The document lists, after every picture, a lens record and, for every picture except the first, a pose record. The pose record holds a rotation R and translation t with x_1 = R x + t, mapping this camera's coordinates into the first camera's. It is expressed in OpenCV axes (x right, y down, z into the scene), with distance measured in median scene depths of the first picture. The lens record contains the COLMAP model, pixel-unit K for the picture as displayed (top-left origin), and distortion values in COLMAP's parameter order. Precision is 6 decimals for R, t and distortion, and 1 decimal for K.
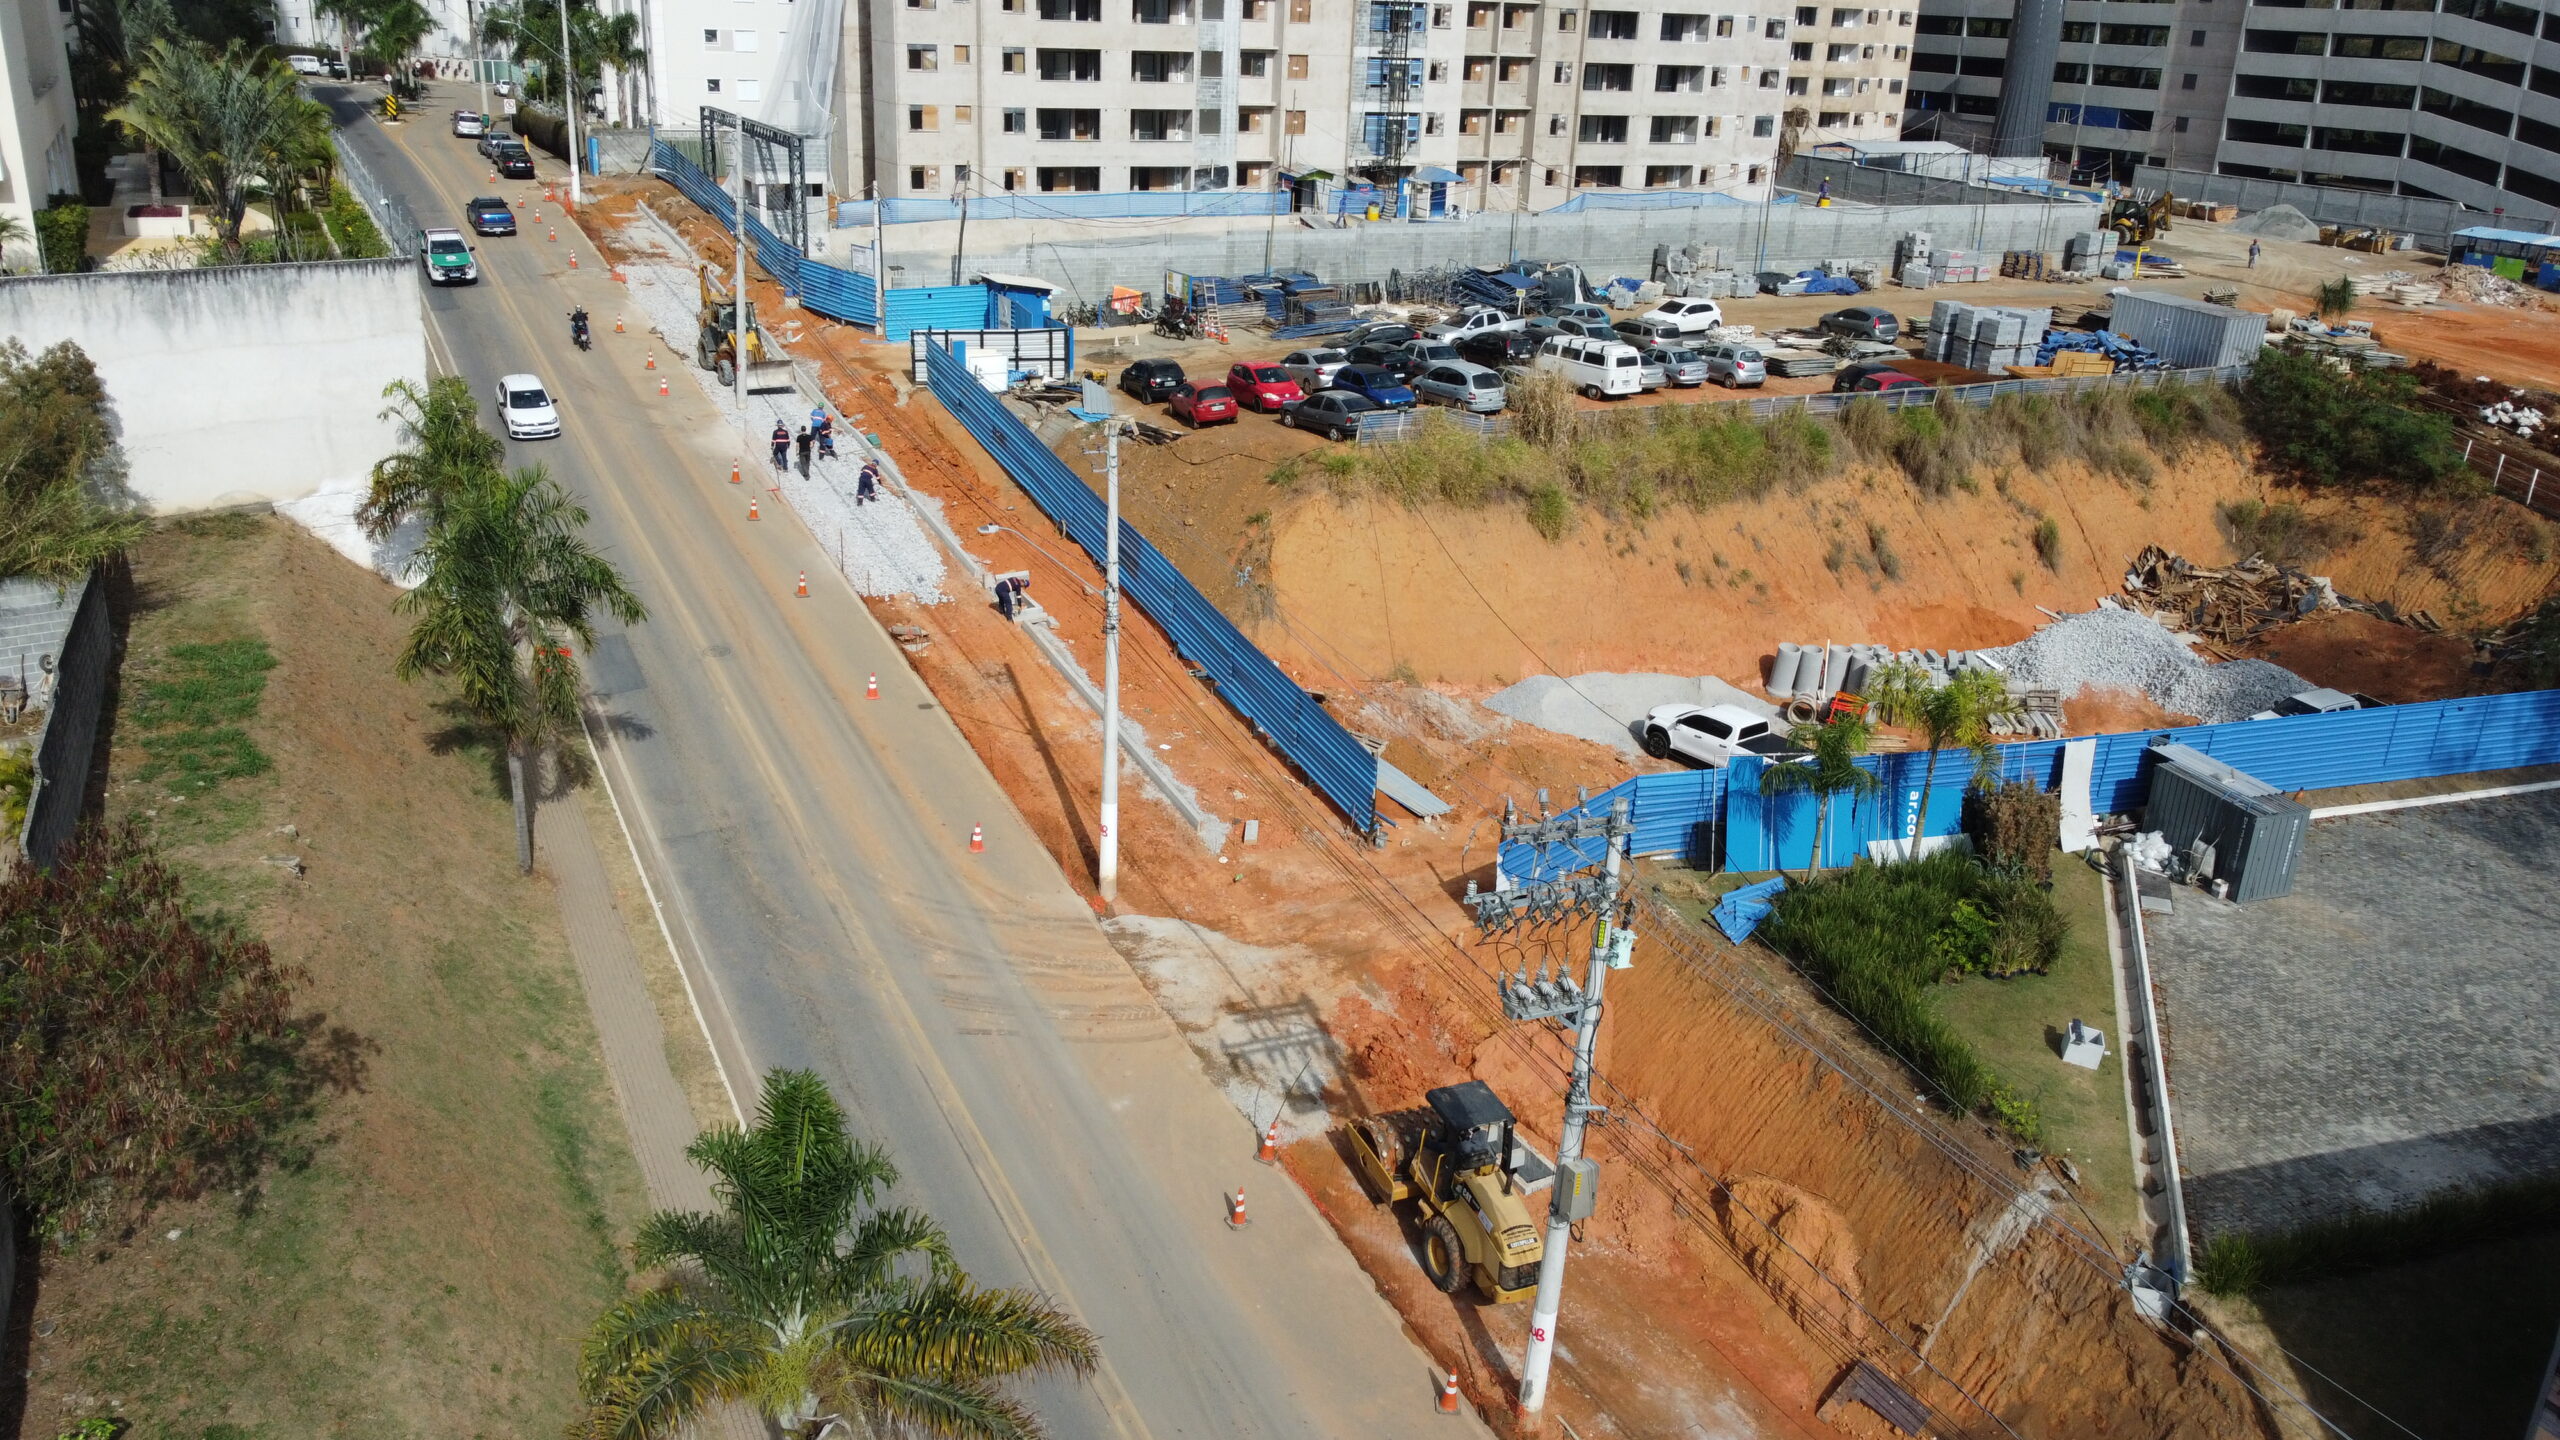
lens RADIAL K [[1945.3, 0, 1276.8], [0, 1945.3, 717.1], [0, 0, 1]] dist [-0.001251, -0.002953]
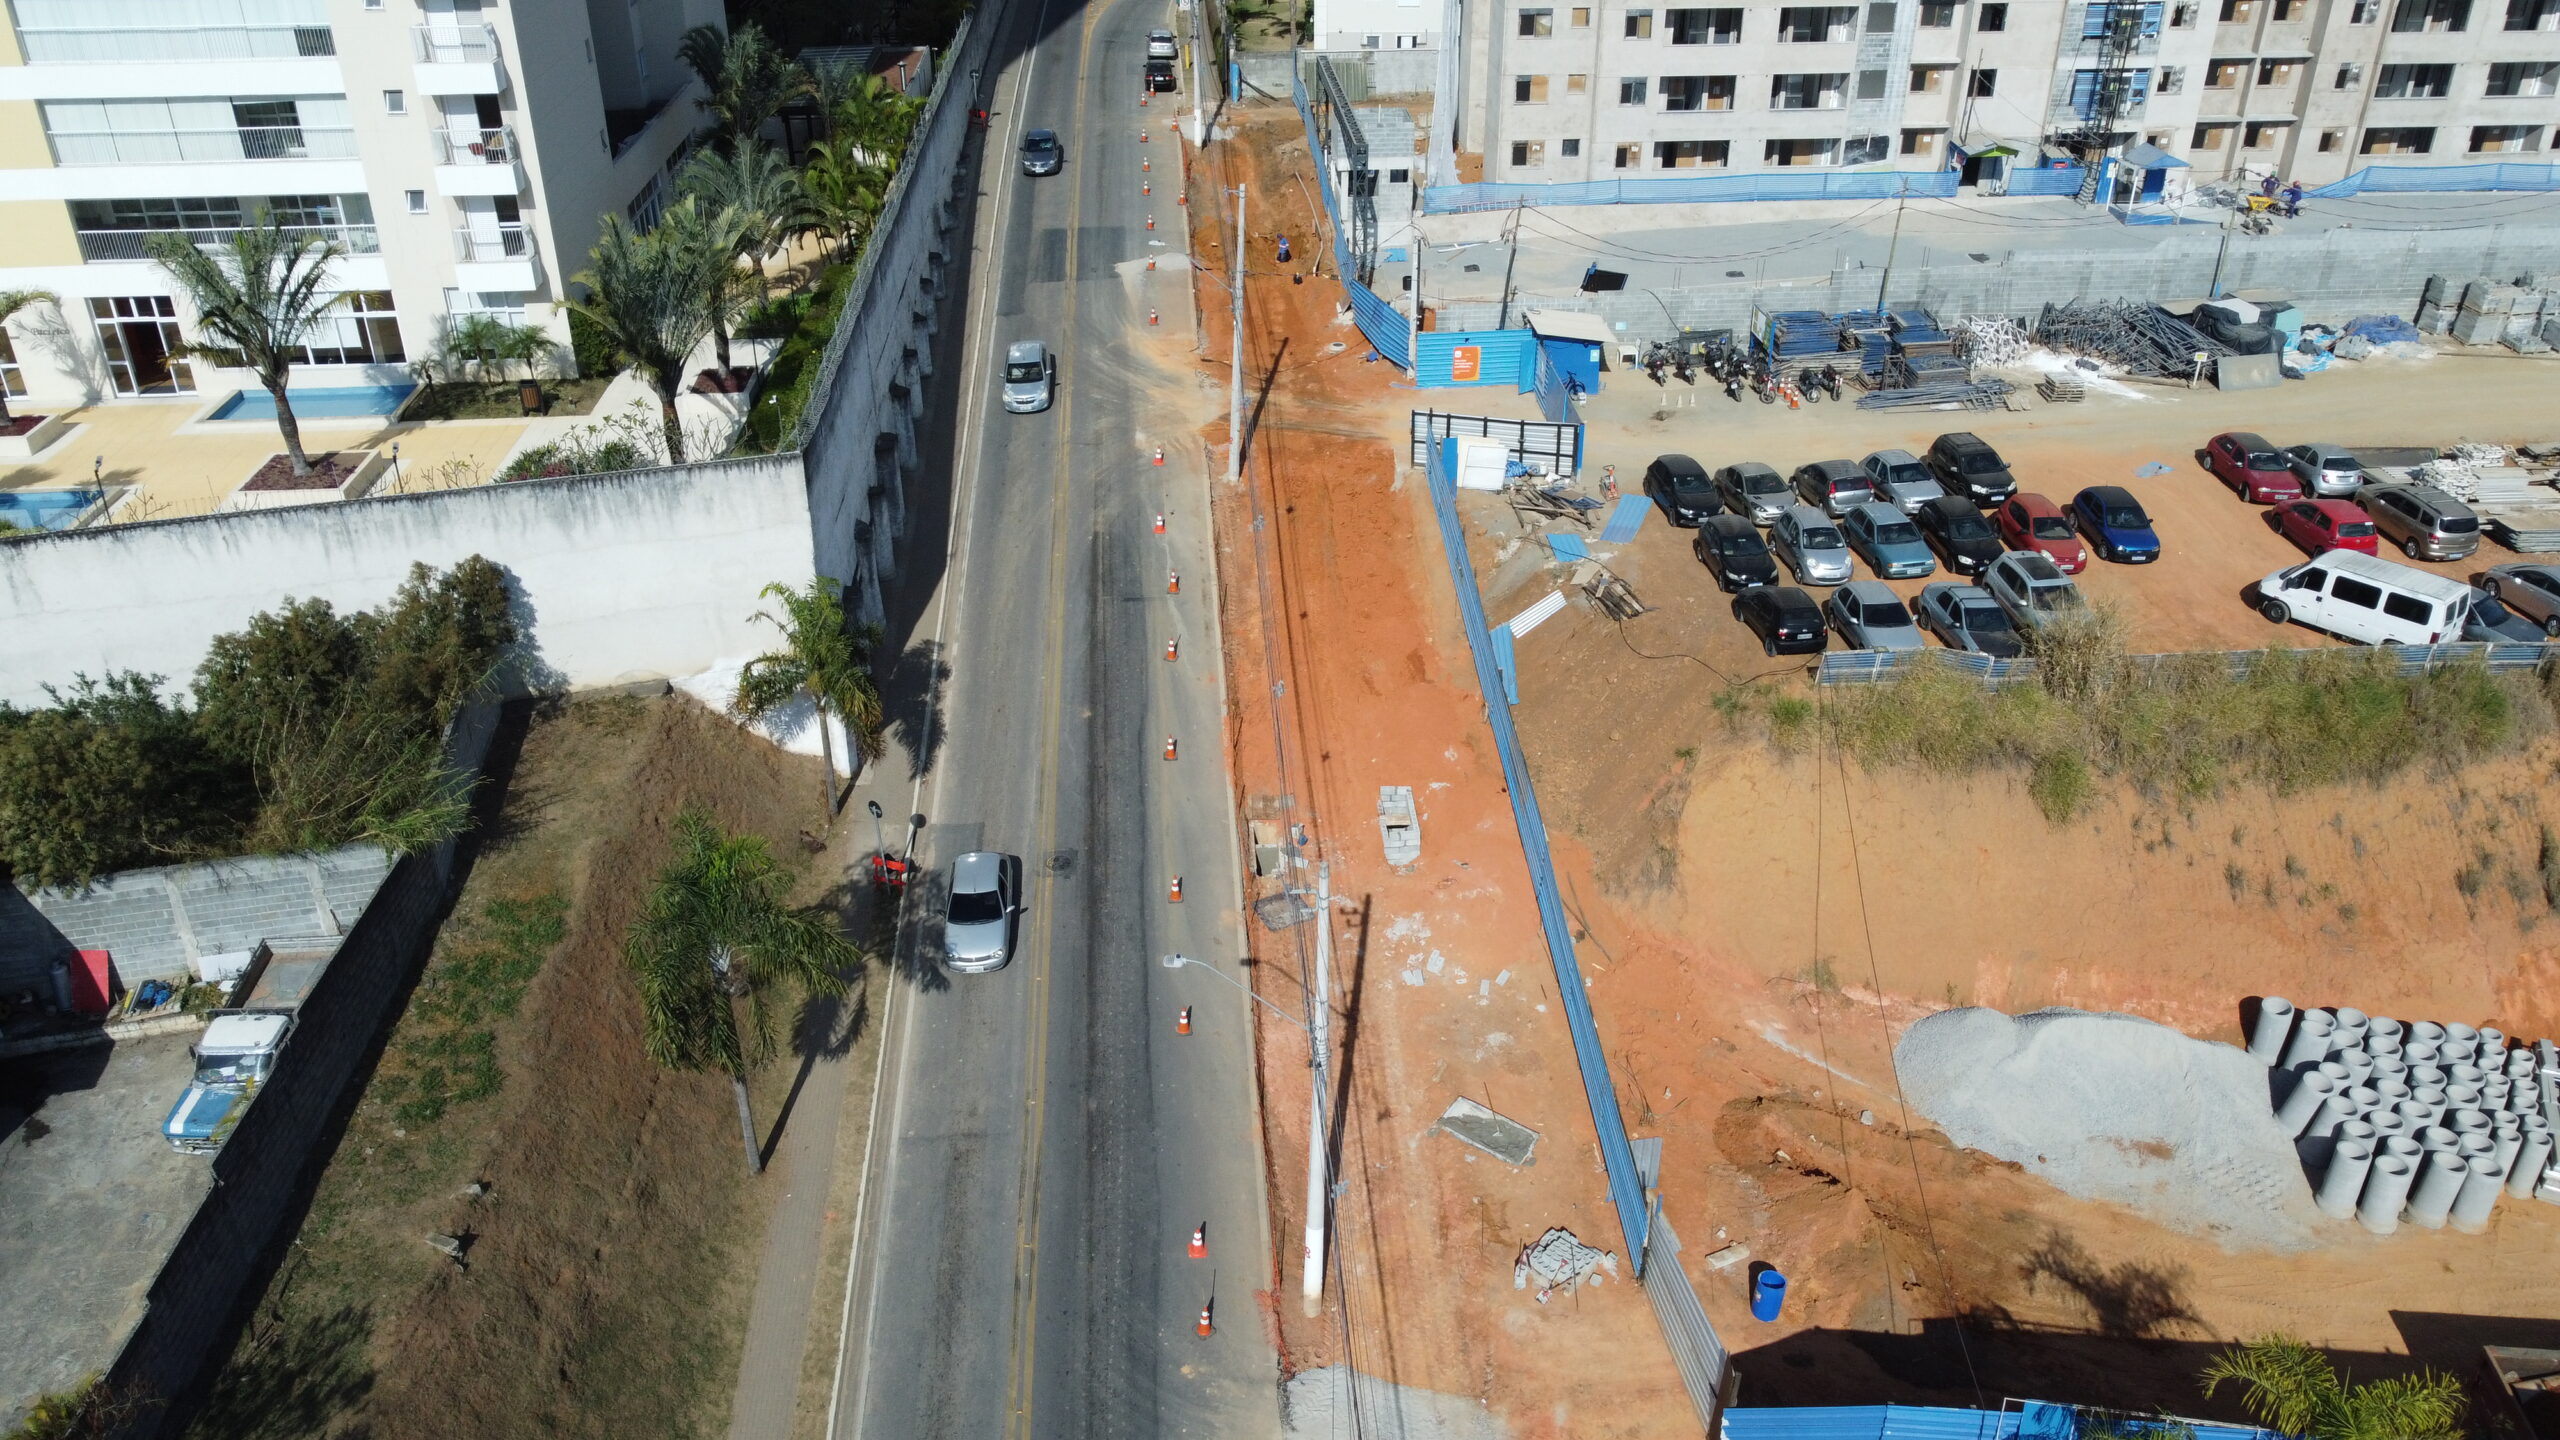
lens RADIAL K [[1945.3, 0, 1277.8], [0, 1945.3, 714.9], [0, 0, 1]] dist [-0.001251, -0.002953]
pose [[0.915926, 0.155148, -0.370148, 0.118798], [-0.100831, 0.981634, 0.161947, -0.202073], [0.388476, -0.111009, 0.914748, 0.116294]]
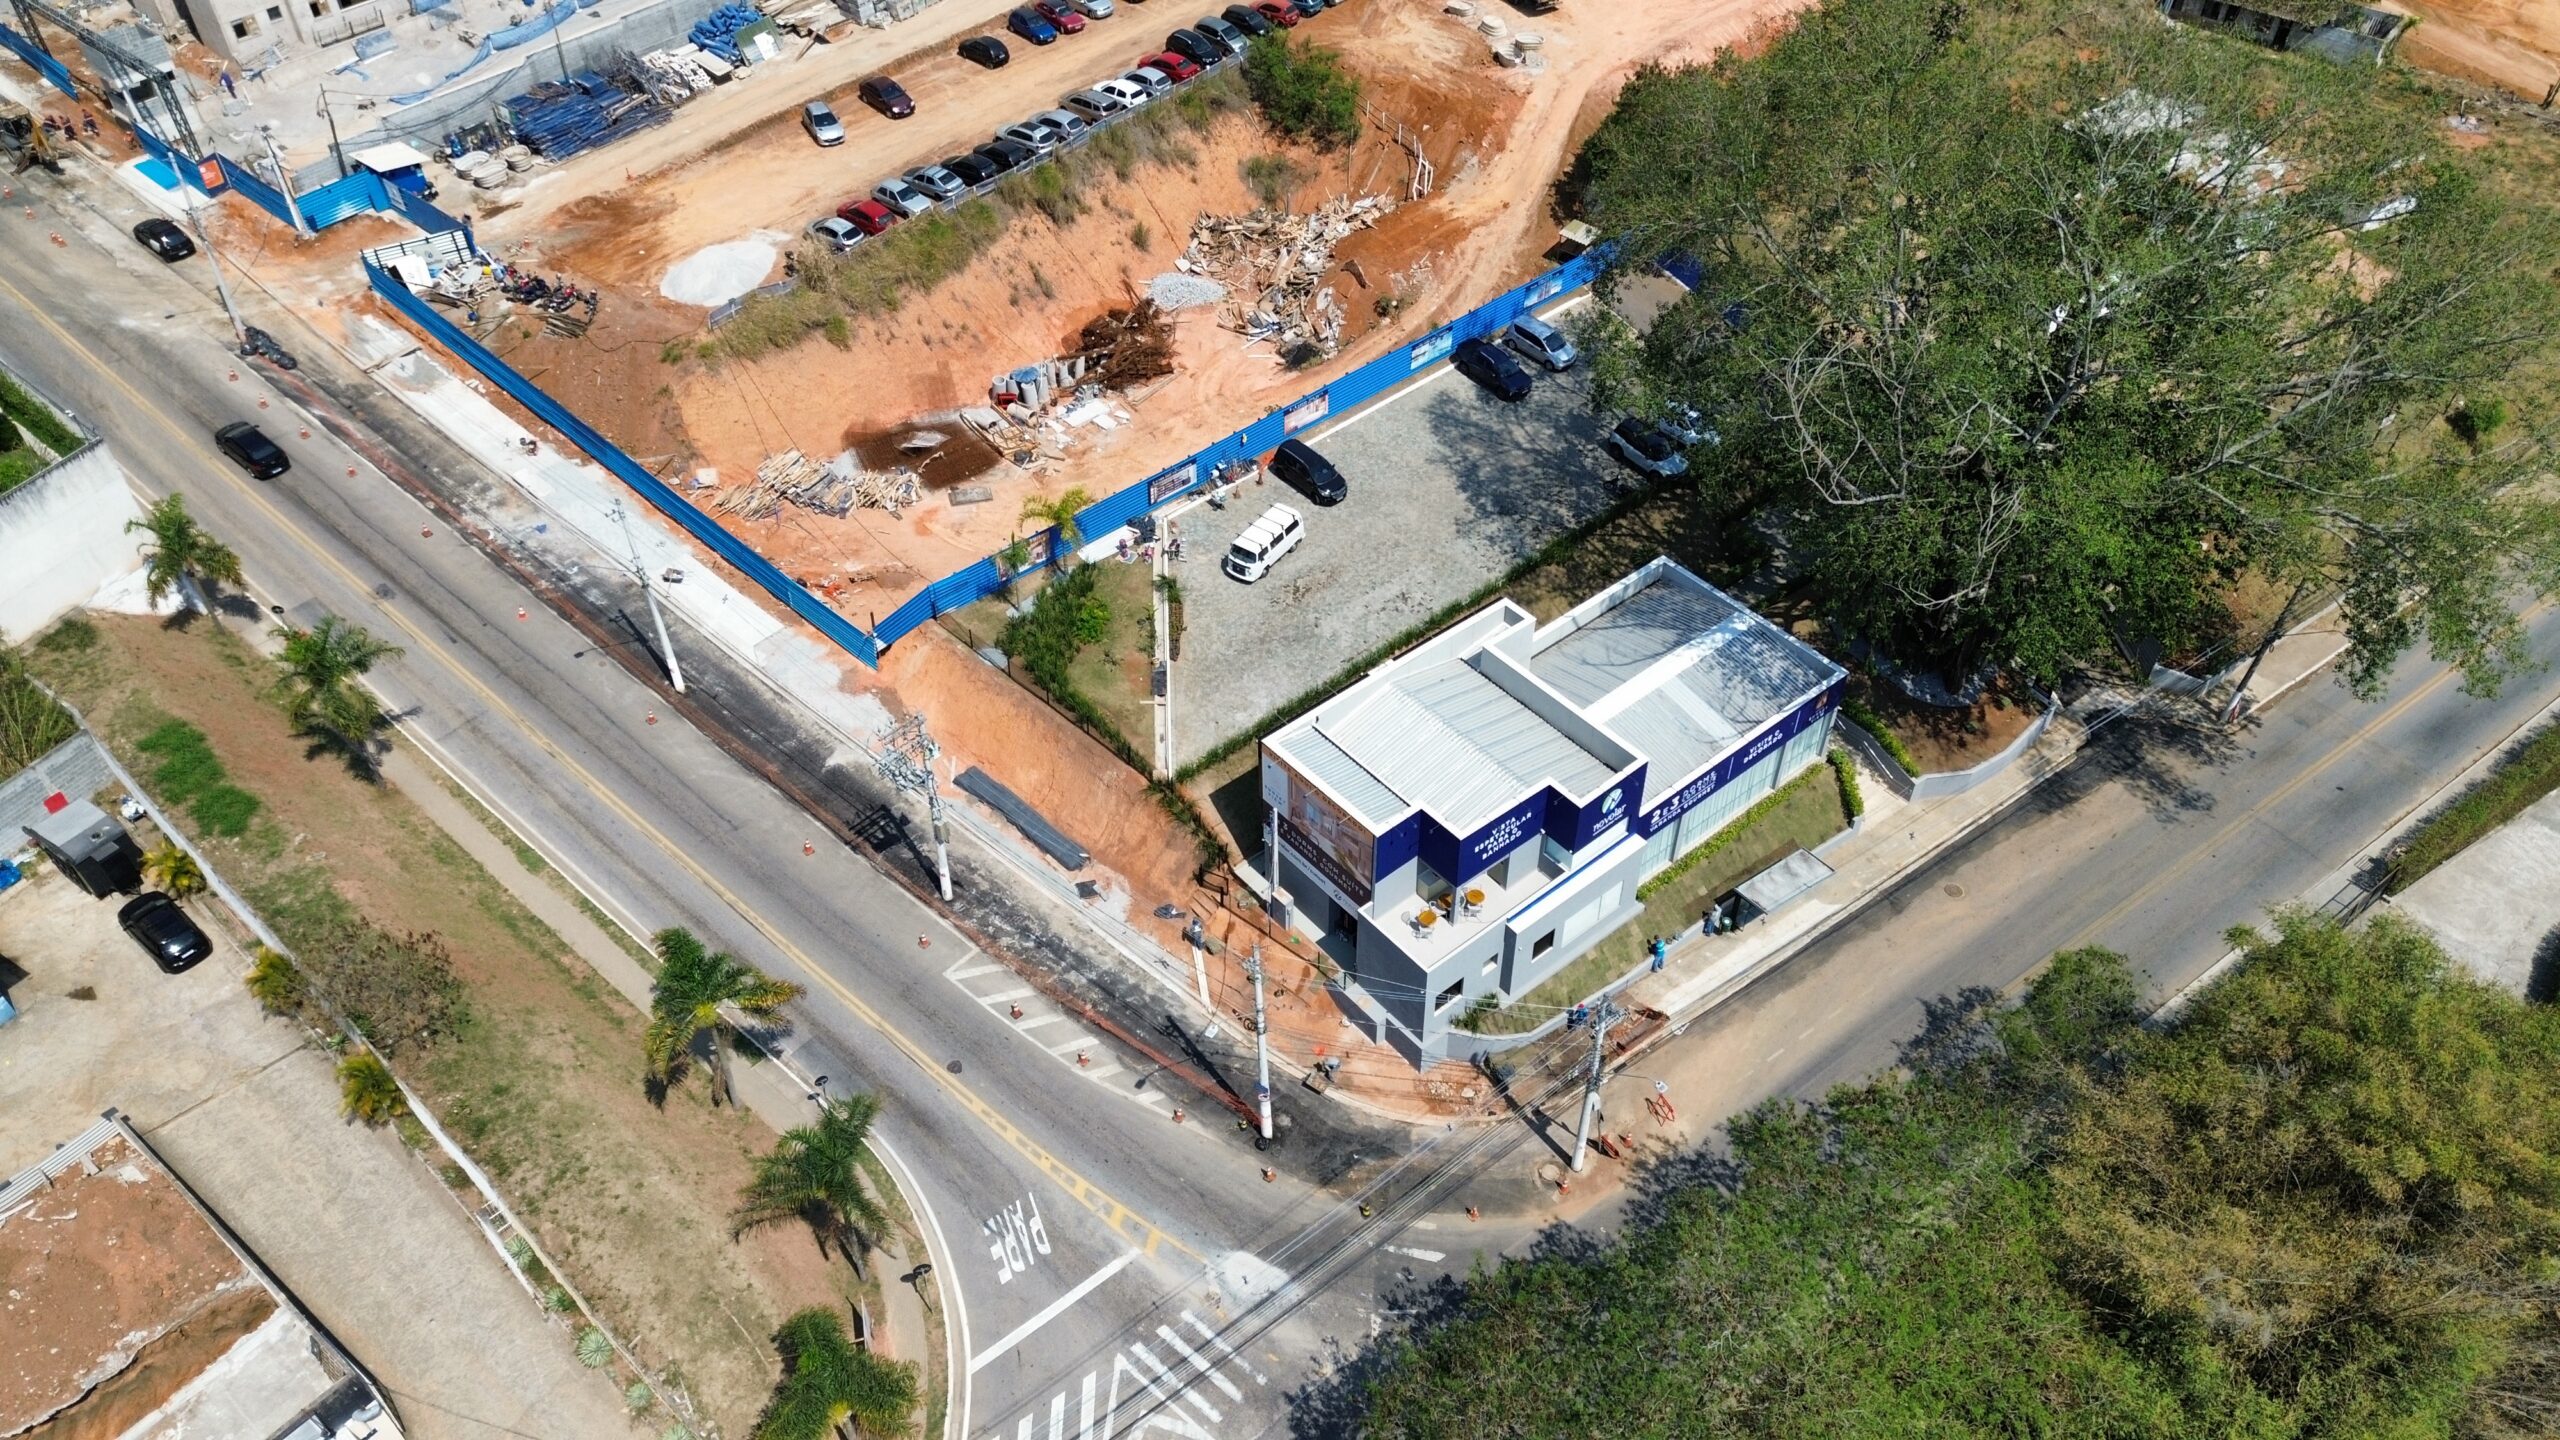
lens RADIAL K [[1815.3, 0, 1287.2], [0, 1815.3, 715.1], [0, 0, 1]] dist [0.081741, -0.082454]
pose [[0.921330, -0.300867, 0.246231, 0.008780], [0.177774, 0.889275, 0.421411, -0.349299], [-0.345756, -0.344485, 0.872802, -0.520808]]
